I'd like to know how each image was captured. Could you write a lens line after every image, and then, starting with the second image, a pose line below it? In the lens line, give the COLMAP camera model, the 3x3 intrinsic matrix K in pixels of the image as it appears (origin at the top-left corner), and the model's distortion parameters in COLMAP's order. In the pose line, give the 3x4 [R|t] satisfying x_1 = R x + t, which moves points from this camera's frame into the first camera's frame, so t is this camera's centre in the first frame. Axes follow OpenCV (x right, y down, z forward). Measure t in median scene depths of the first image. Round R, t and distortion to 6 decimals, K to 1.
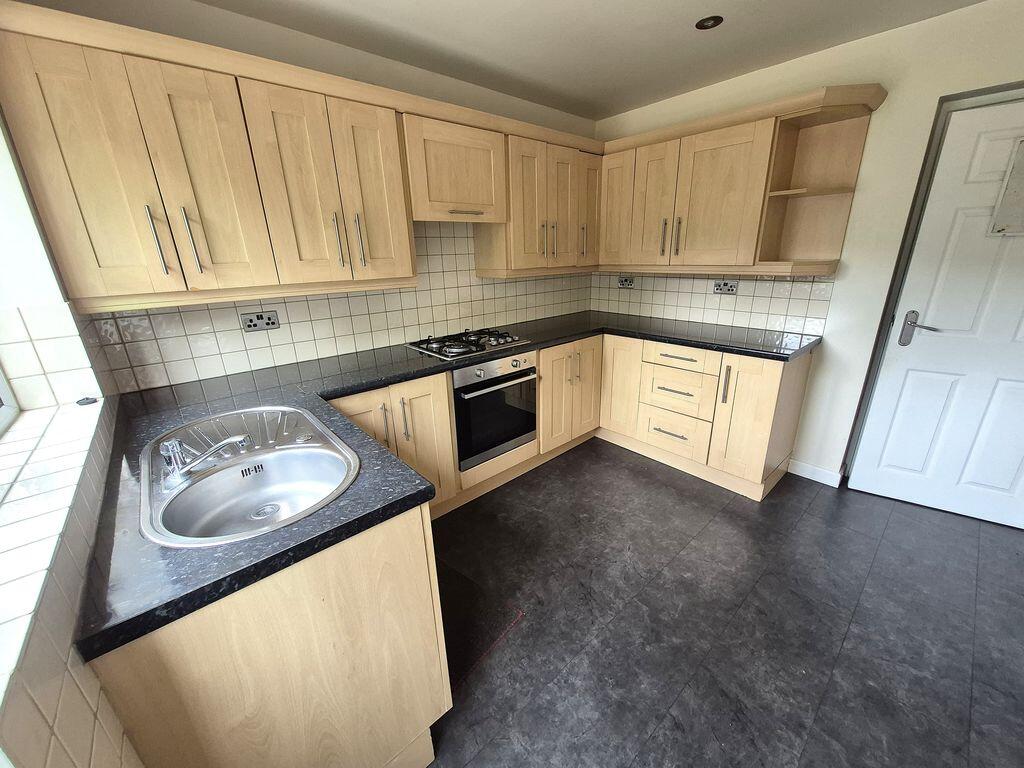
lens RADIAL K [[403.7, 0, 516.4], [0, 403.7, 386.6], [0, 0, 1]] dist [-0.001356, -0.000501]
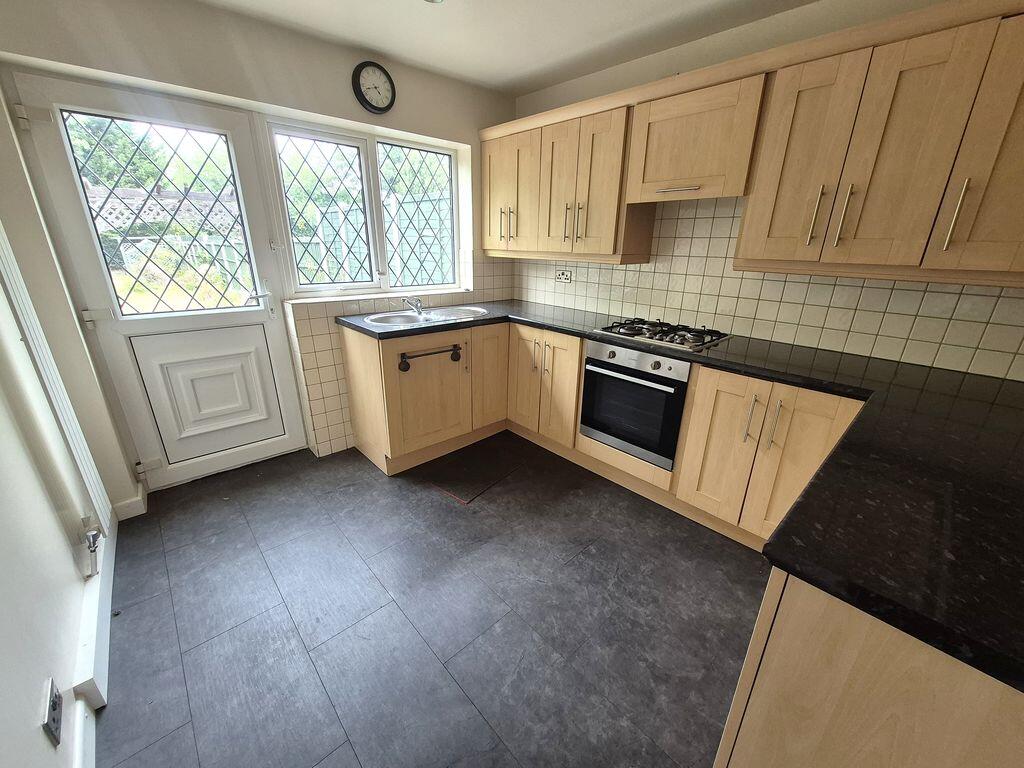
lens RADIAL K [[403.7, 0, 516.4], [0, 403.7, 386.6], [0, 0, 1]] dist [-0.001356, -0.000501]
pose [[0.011384, 0.356436, -0.934250, 0.924344], [-0.339634, 0.880144, 0.331655, -0.227755], [0.940489, 0.313527, 0.131077, 0.706078]]
